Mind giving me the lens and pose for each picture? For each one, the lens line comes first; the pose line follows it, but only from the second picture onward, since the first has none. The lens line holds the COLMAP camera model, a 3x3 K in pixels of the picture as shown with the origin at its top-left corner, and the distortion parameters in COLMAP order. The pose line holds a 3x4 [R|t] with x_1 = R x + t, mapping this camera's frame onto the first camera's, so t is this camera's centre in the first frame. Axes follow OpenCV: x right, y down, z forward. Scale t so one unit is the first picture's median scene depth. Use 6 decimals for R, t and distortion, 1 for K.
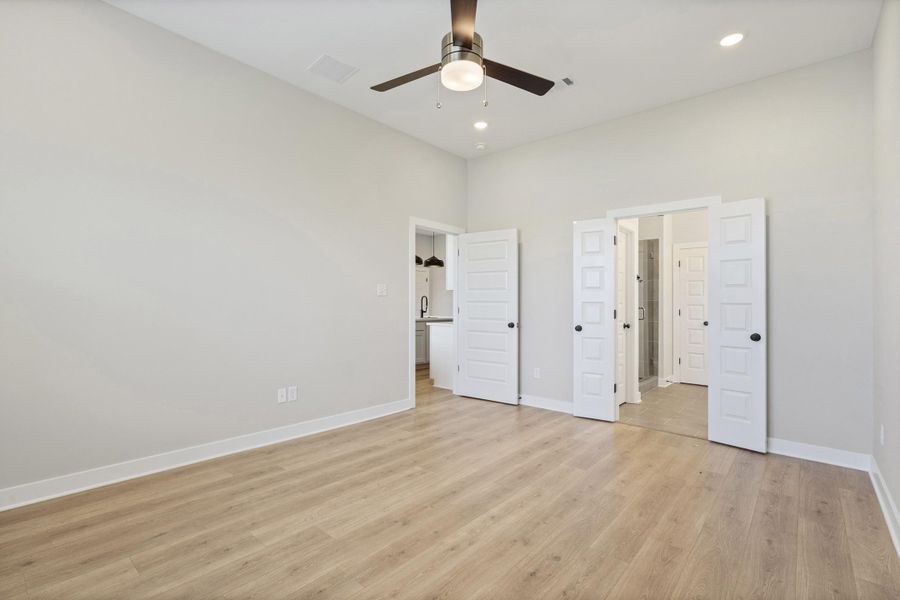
lens RADIAL K [[413.5, 0, 450.0], [0, 413.5, 300.0], [0, 0, 1]] dist [-0.001322, -0.000203]
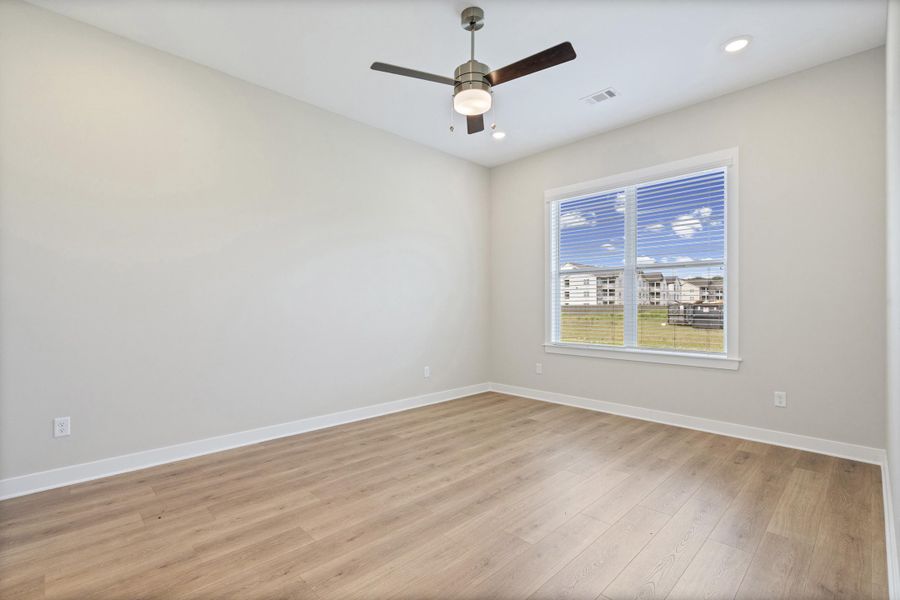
lens RADIAL K [[413.5, 0, 450.0], [0, 413.5, 300.0], [0, 0, 1]] dist [-0.001322, -0.000203]
pose [[-0.996995, -0.011000, 0.076681, 0.009856], [-0.012941, 0.999607, -0.024863, 0.026988], [-0.076377, -0.025781, -0.996746, 2.119916]]
